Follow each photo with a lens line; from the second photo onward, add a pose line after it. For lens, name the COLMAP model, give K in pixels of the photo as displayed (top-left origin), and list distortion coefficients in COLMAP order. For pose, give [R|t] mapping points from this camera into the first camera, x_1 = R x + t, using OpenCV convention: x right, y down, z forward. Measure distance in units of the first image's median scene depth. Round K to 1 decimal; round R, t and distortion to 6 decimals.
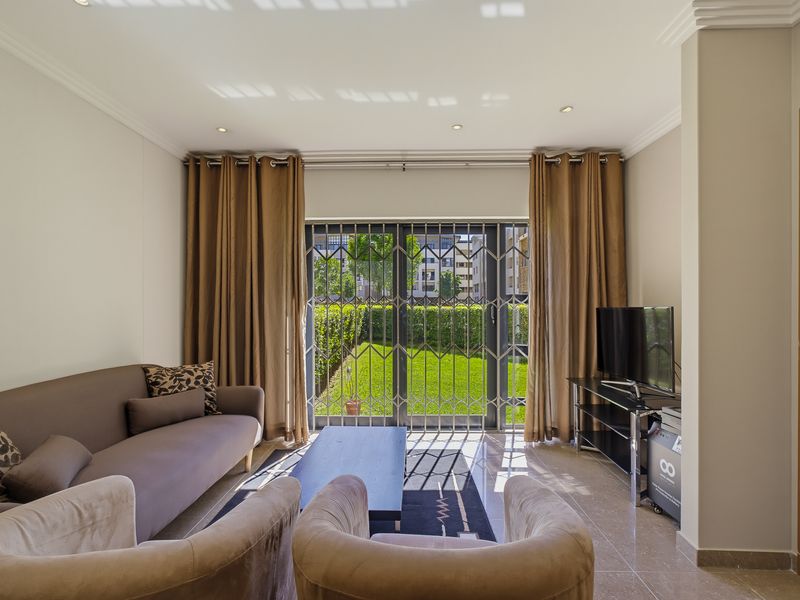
lens RADIAL K [[405.9, 0, 400.4], [0, 405.9, 303.3], [0, 0, 1]] dist [-0.017347, 0.007192]
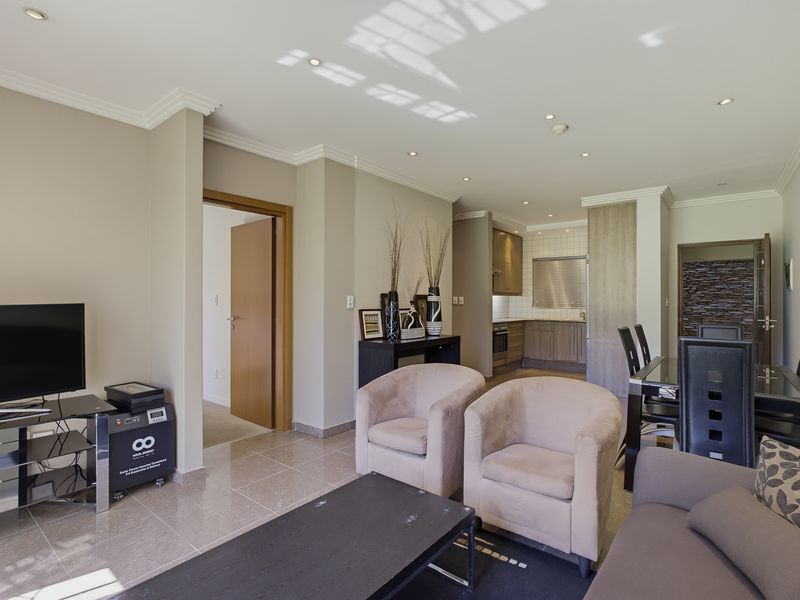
lens RADIAL K [[405.9, 0, 395.2], [0, 405.9, 297.5], [0, 0, 1]] dist [-0.017347, 0.007192]
pose [[-0.792024, 0.000944, 0.610489, -0.377109], [-0.001542, 0.999993, -0.003546, -0.003219], [-0.610488, -0.003750, -0.792017, 0.917502]]
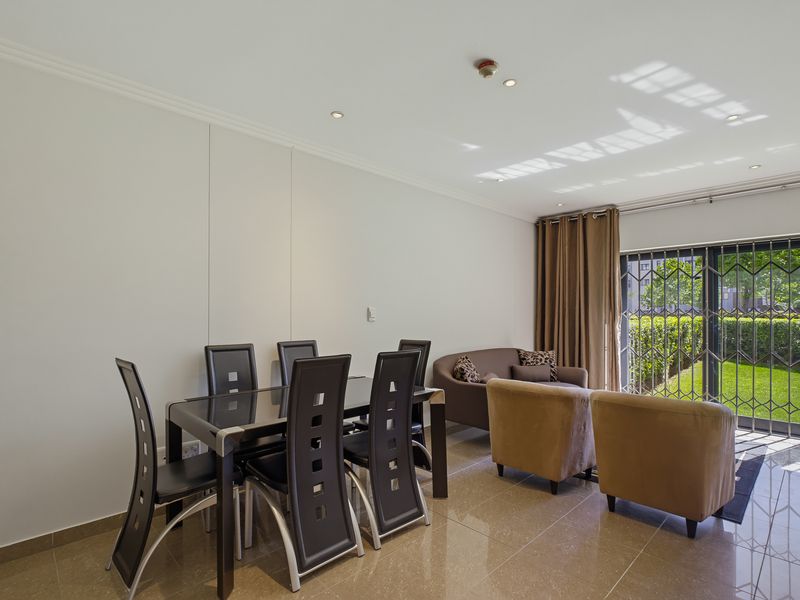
lens RADIAL K [[405.9, 0, 392.5], [0, 405.9, 309.3], [0, 0, 1]] dist [-0.017347, 0.007192]
pose [[0.700112, -0.004512, -0.714019, 0.203946], [-0.004048, 0.999939, -0.010288, 0.000204], [0.714022, 0.010093, 0.700051, -0.512327]]
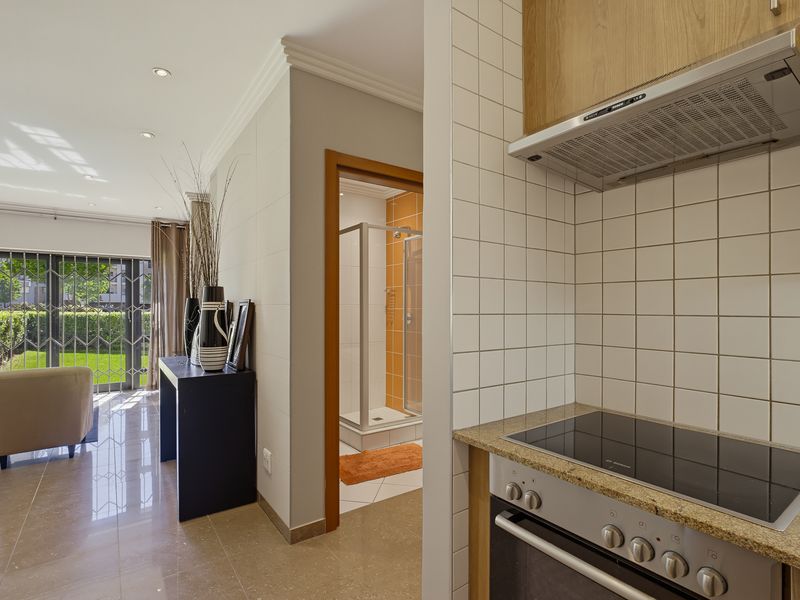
lens RADIAL K [[405.9, 0, 388.9], [0, 405.9, 307.3], [0, 0, 1]] dist [-0.017347, 0.007192]
pose [[0.805257, 0.002275, 0.592921, 0.122746], [0.000605, 0.999989, -0.004658, 0.000006], [-0.592925, 0.004110, 0.805247, -0.925464]]
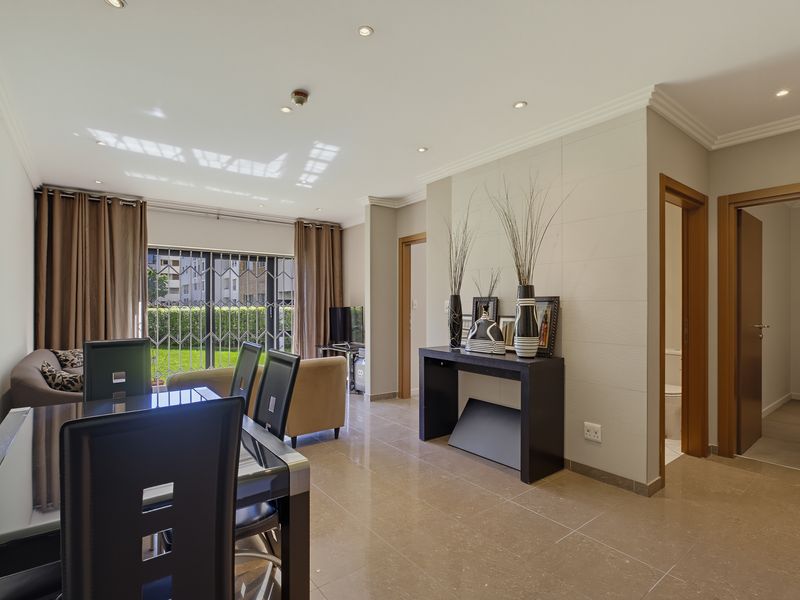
lens RADIAL K [[405.9, 0, 396.3], [0, 405.9, 295.9], [0, 0, 1]] dist [-0.017347, 0.007192]
pose [[0.782616, 0.014063, 0.622346, -0.433529], [0.000485, 0.999731, -0.023201, 0.001382], [-0.622505, 0.018460, 0.782398, -0.655265]]
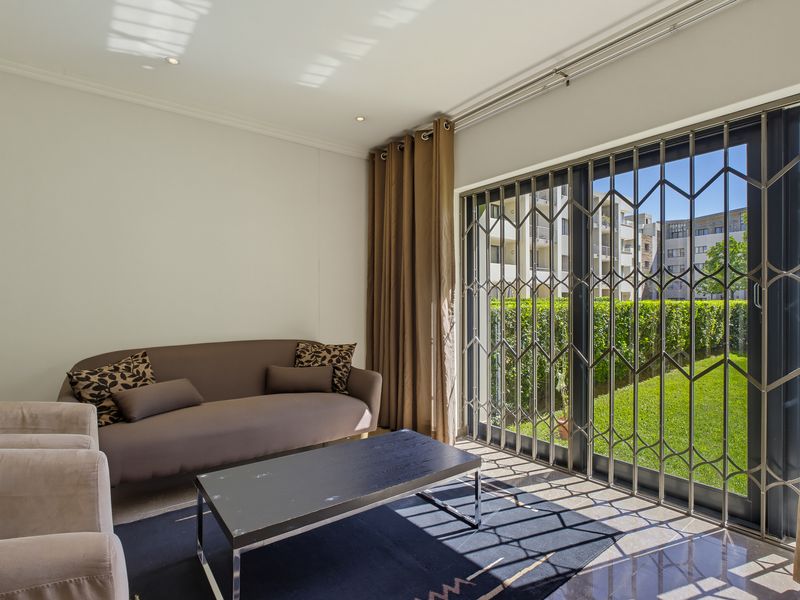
lens RADIAL K [[405.9, 0, 379.4], [0, 405.9, 309.9], [0, 0, 1]] dist [-0.017347, 0.007192]
pose [[0.611695, 0.015278, -0.790946, 0.360787], [0.001740, 0.999785, 0.020657, 0.029691], [0.791092, -0.014012, 0.611537, 0.355553]]
